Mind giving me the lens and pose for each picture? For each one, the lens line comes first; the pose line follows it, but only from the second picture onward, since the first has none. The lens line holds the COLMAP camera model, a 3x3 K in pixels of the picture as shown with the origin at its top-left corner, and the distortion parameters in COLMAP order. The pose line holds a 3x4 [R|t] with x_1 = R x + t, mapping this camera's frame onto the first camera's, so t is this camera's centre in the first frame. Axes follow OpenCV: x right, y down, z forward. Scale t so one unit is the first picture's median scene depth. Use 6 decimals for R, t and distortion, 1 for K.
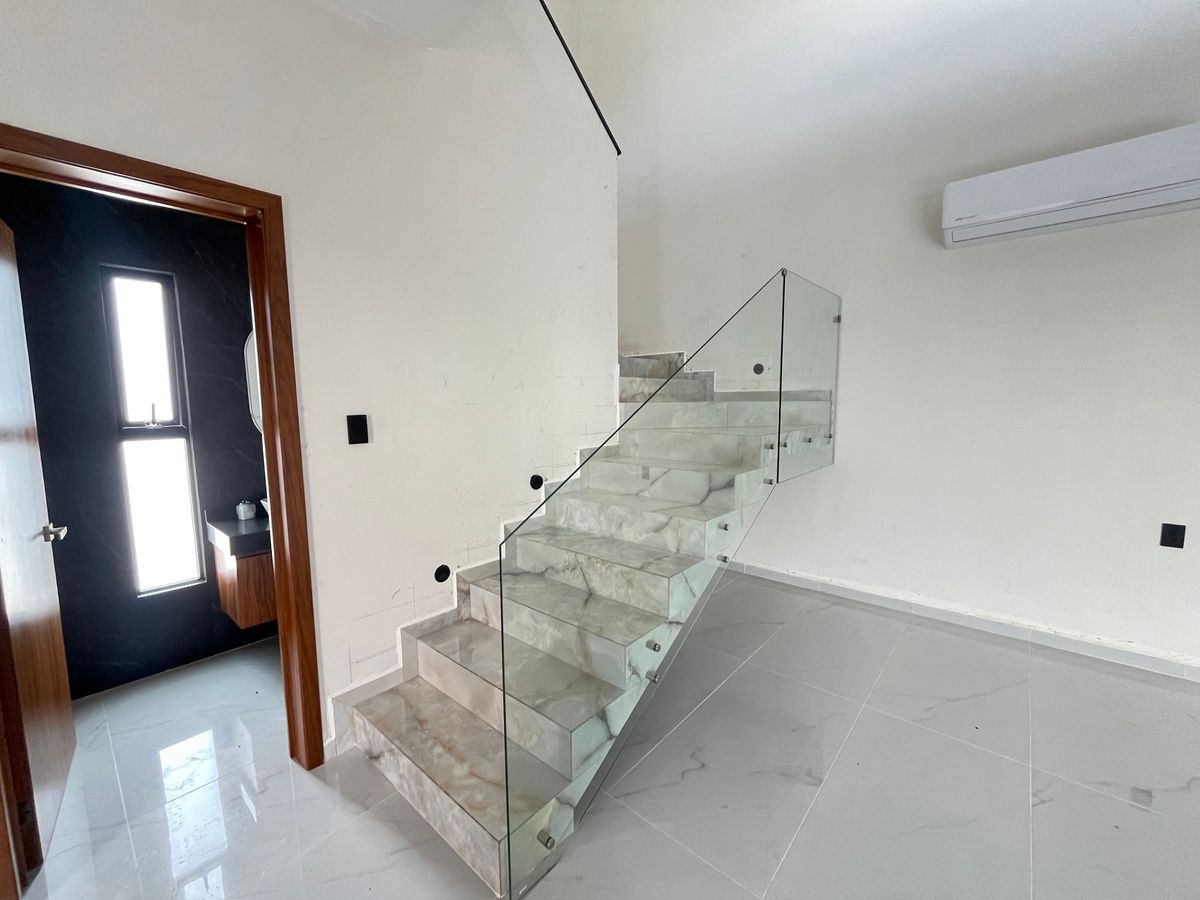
lens RADIAL K [[487.9, 0, 597.4], [0, 487.9, 450.3], [0, 0, 1]] dist [-0.002924, 0.000286]
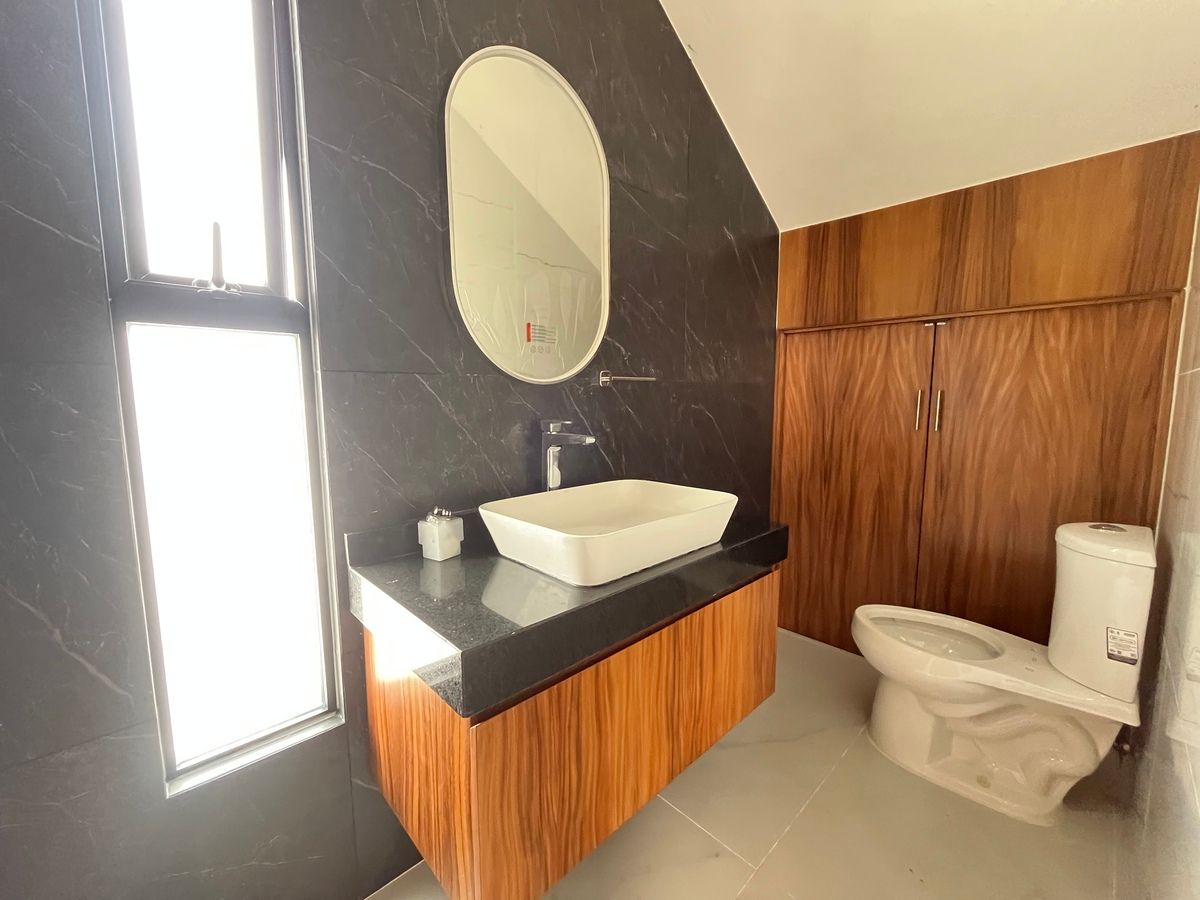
lens RADIAL K [[487.9, 0, 598.6], [0, 487.9, 454.0], [0, 0, 1]] dist [-0.002924, 0.000286]
pose [[0.995094, 0.017105, -0.097441, -0.585588], [-0.016603, 0.999844, 0.005954, 0.058477], [0.097528, -0.004307, 0.995223, 0.658190]]
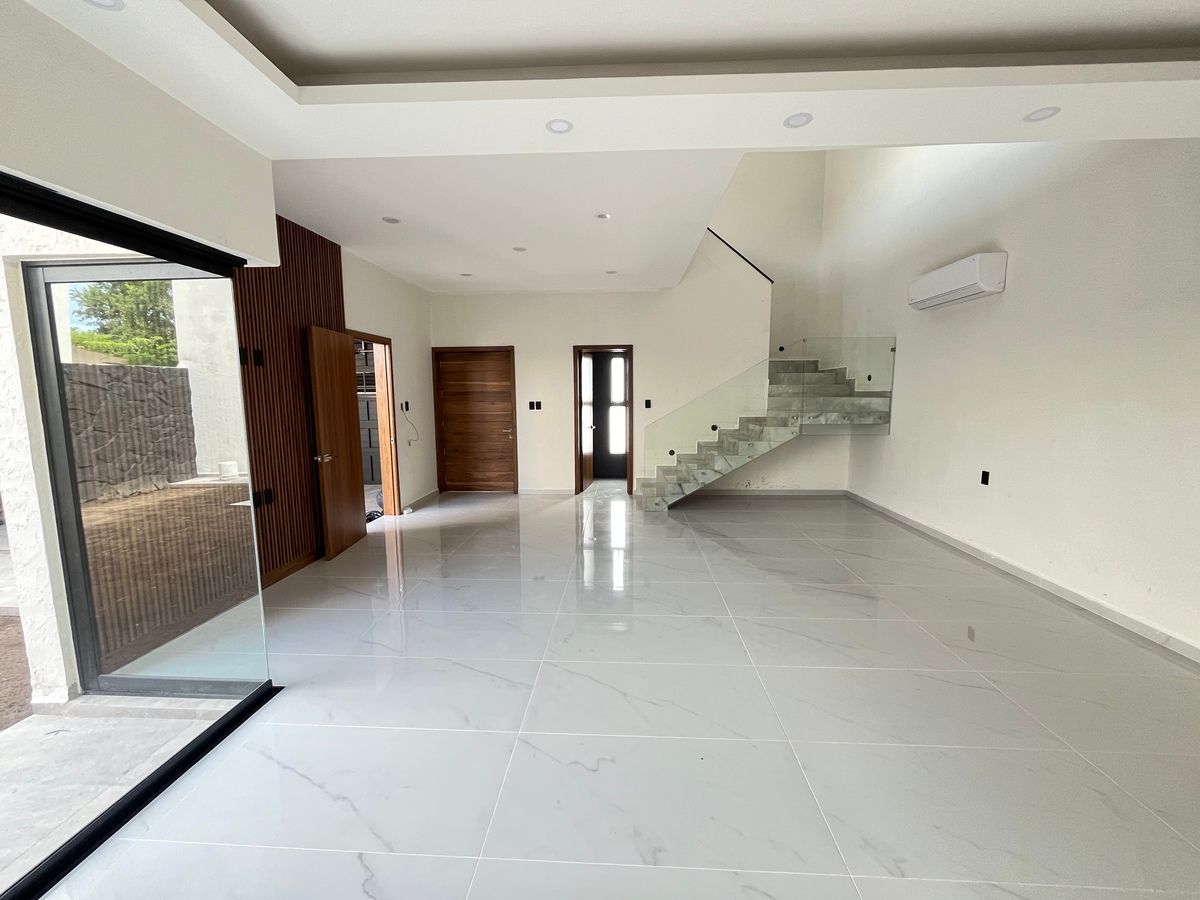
lens RADIAL K [[487.9, 0, 598.8], [0, 487.9, 449.4], [0, 0, 1]] dist [-0.002924, 0.000286]
pose [[0.614019, 0.097102, -0.783296, 1.580942], [-0.083162, 0.994839, 0.058135, 0.082886], [0.784898, 0.029444, 0.618925, -1.099852]]
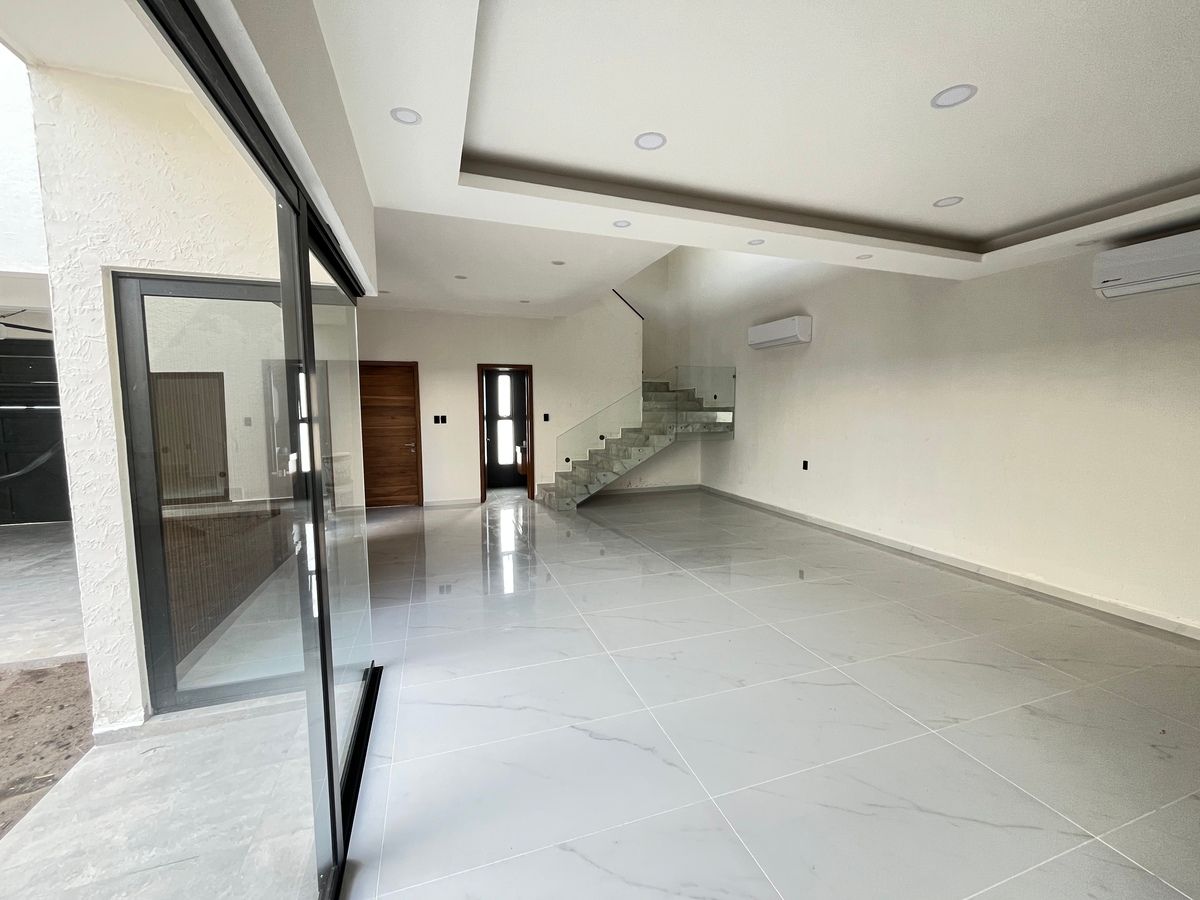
lens RADIAL K [[487.9, 0, 598.0], [0, 487.9, 450.3], [0, 0, 1]] dist [-0.002924, 0.000286]
pose [[0.865000, 0.050917, -0.499182, 1.421534], [-0.058652, 0.998278, 0.000191, 0.150166], [0.498332, 0.029113, 0.866497, -1.690580]]
